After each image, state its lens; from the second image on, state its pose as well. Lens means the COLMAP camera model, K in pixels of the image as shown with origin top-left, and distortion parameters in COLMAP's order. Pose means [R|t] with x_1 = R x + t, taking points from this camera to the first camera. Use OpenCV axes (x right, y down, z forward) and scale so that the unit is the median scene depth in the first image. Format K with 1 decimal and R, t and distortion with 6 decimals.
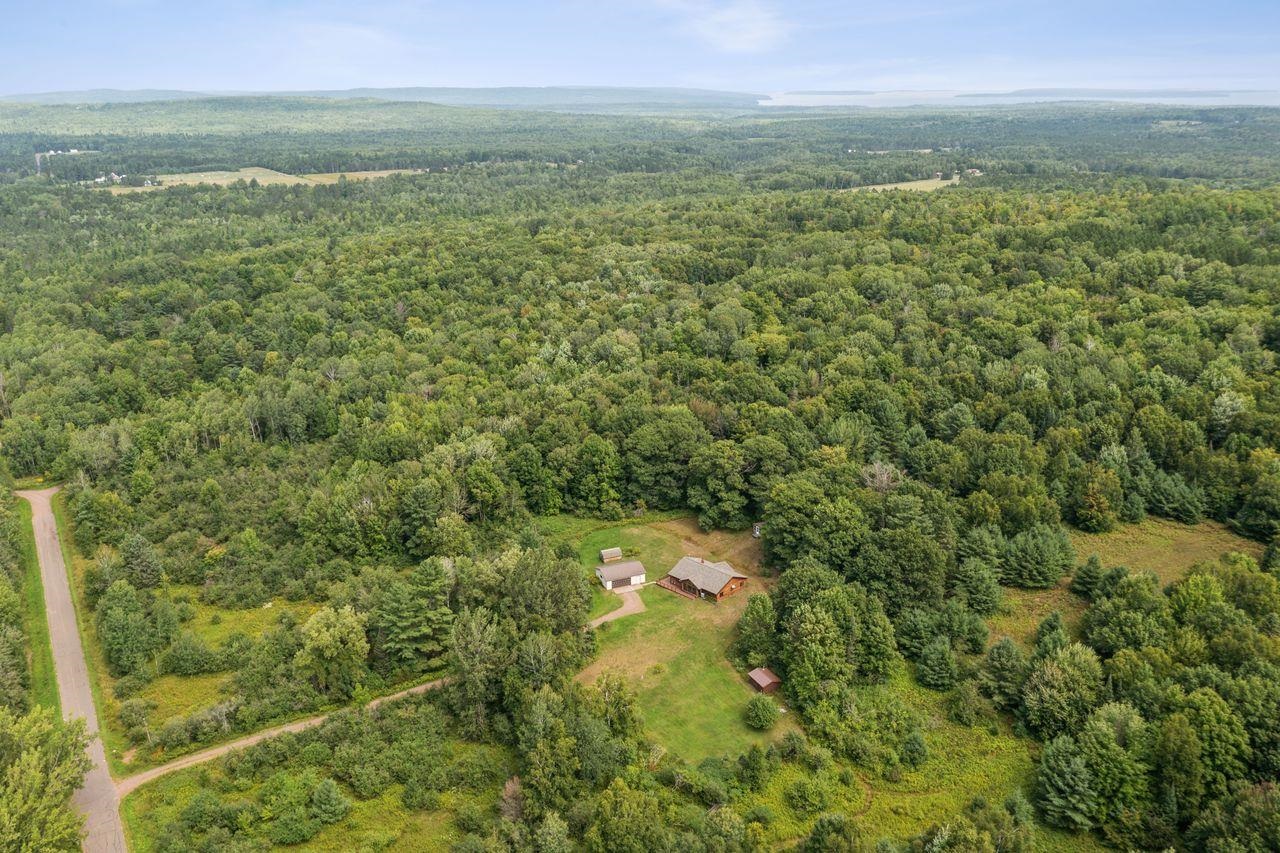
lens RADIAL K [[1030.5, 0, 640.9], [0, 1030.5, 437.1], [0, 0, 1]] dist [0.001783, 0.001086]
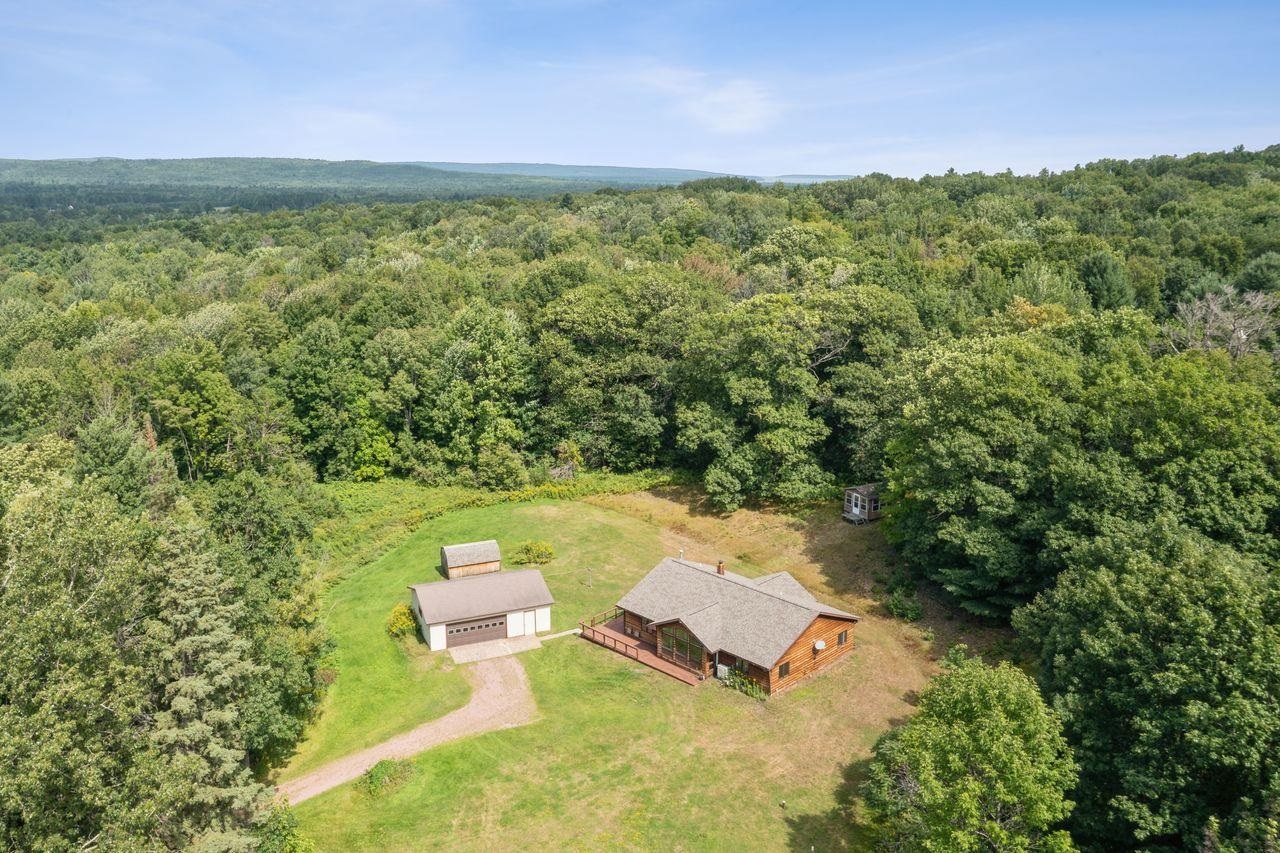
lens RADIAL K [[1011.2, 0, 640.0], [0, 1011.2, 426.5], [0, 0, 1]] dist [-0.015149, 0.000358]
pose [[0.999873, 0.014748, 0.006120, 0.031057], [-0.014192, 0.996477, -0.082661, 0.102510], [-0.007318, 0.082563, 0.996559, 0.672093]]
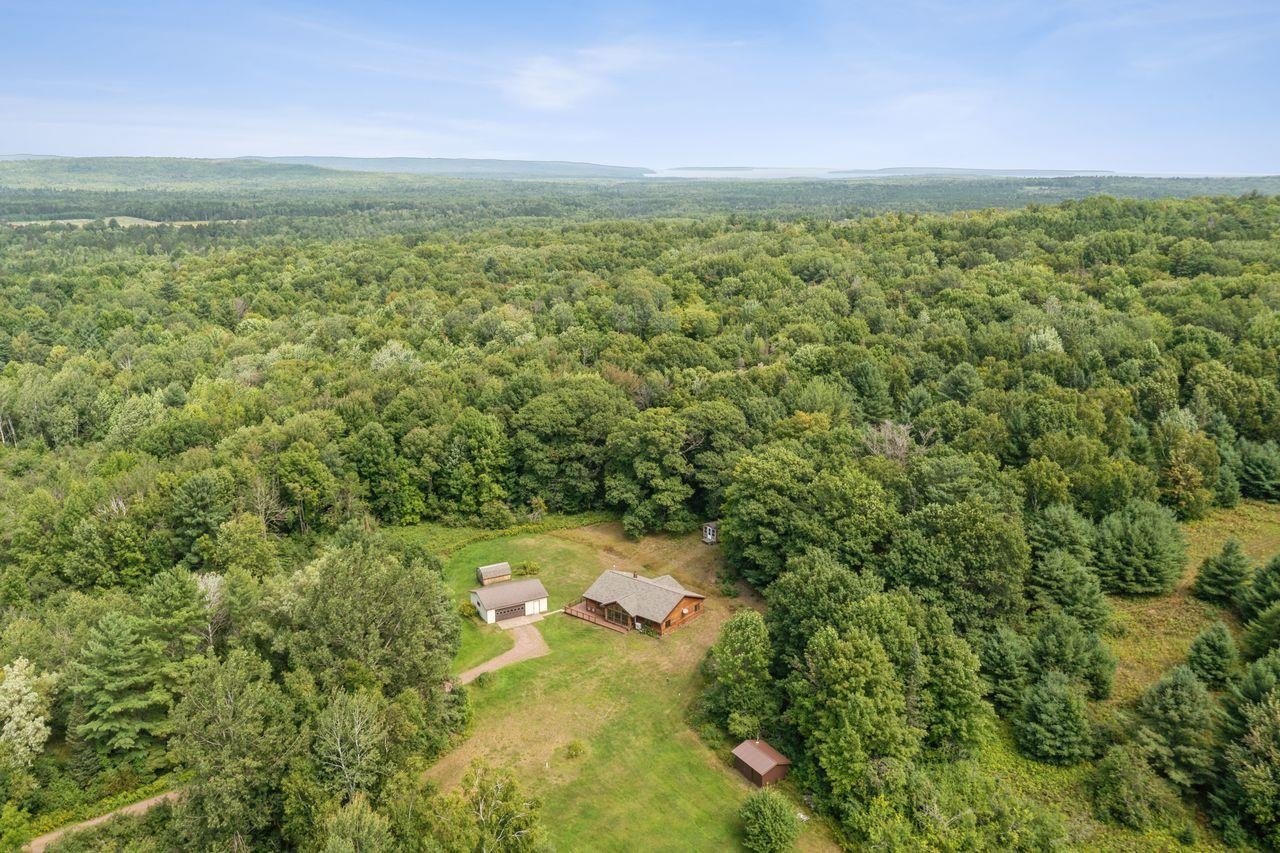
lens RADIAL K [[1011.2, 0, 640.0], [0, 1011.2, 426.5], [0, 0, 1]] dist [-0.015149, 0.000358]
pose [[0.994296, -0.012328, 0.105937, -0.003820], [0.020089, 0.997166, -0.072502, 0.073590], [-0.104743, 0.074217, 0.991726, 0.360073]]
